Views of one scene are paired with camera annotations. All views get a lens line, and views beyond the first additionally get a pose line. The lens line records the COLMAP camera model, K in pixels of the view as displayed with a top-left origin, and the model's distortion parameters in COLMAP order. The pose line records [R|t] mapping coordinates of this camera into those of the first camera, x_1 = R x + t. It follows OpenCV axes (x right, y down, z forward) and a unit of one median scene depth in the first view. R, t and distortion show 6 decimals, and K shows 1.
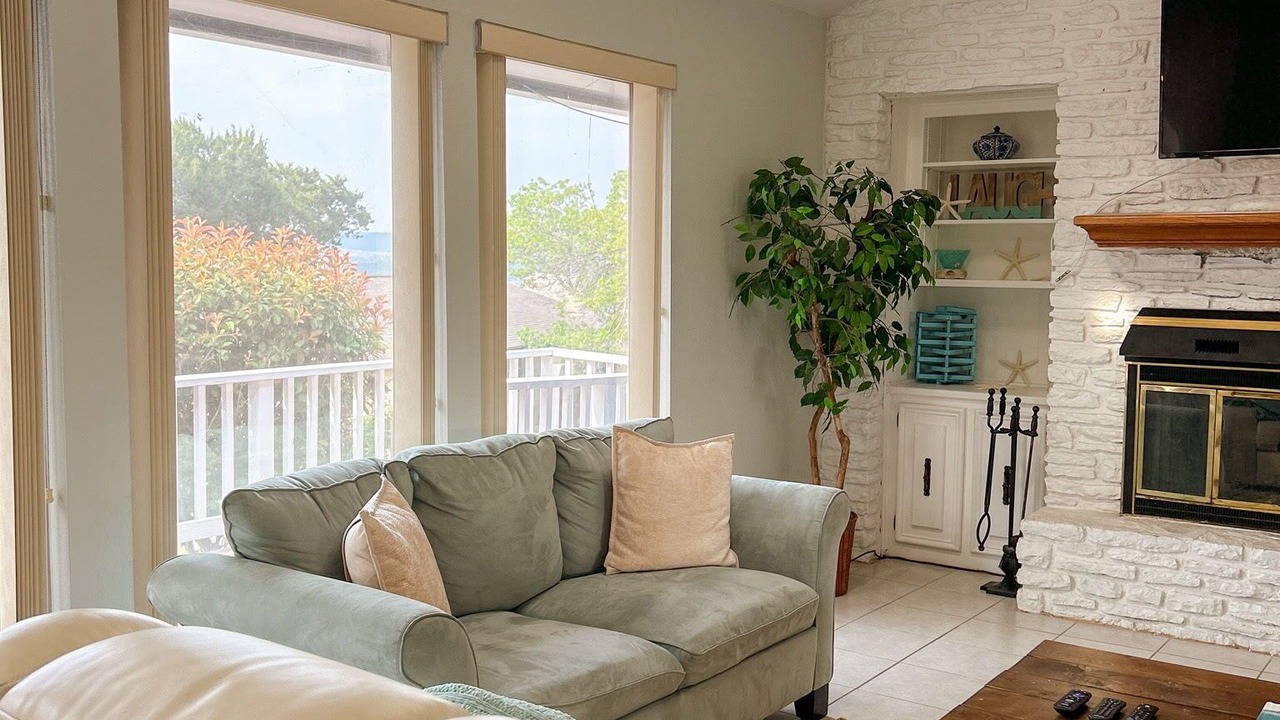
lens RADIAL K [[1224.4, 0, 640.0], [0, 1224.4, 360.0], [0, 0, 1]] dist [0.112539, -0.347467]
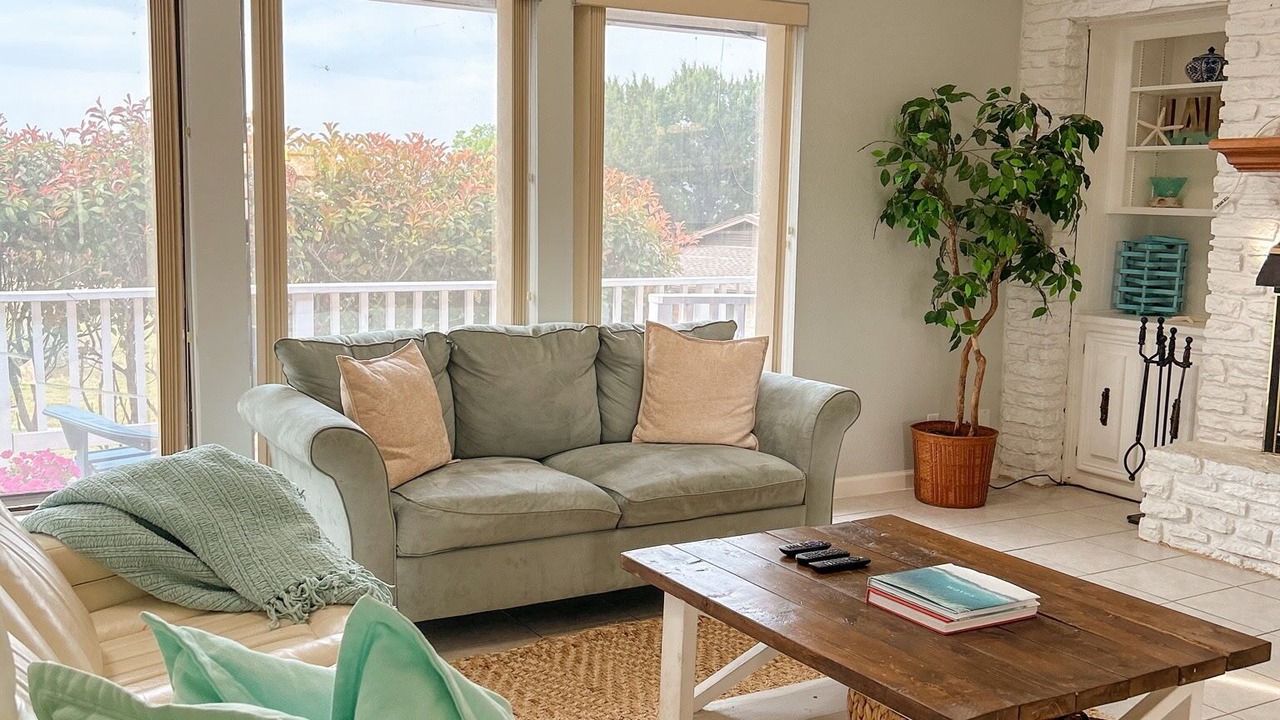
lens RADIAL K [[1242.6, 0, 640.0], [0, 1242.6, 360.0], [0, 0, 1]] dist [0.000014, -0.016908]
pose [[0.916102, 0.058324, -0.396680, 0.319853], [-0.038991, 0.997633, 0.056637, 0.017277], [0.399044, -0.036419, 0.916208, -0.073852]]
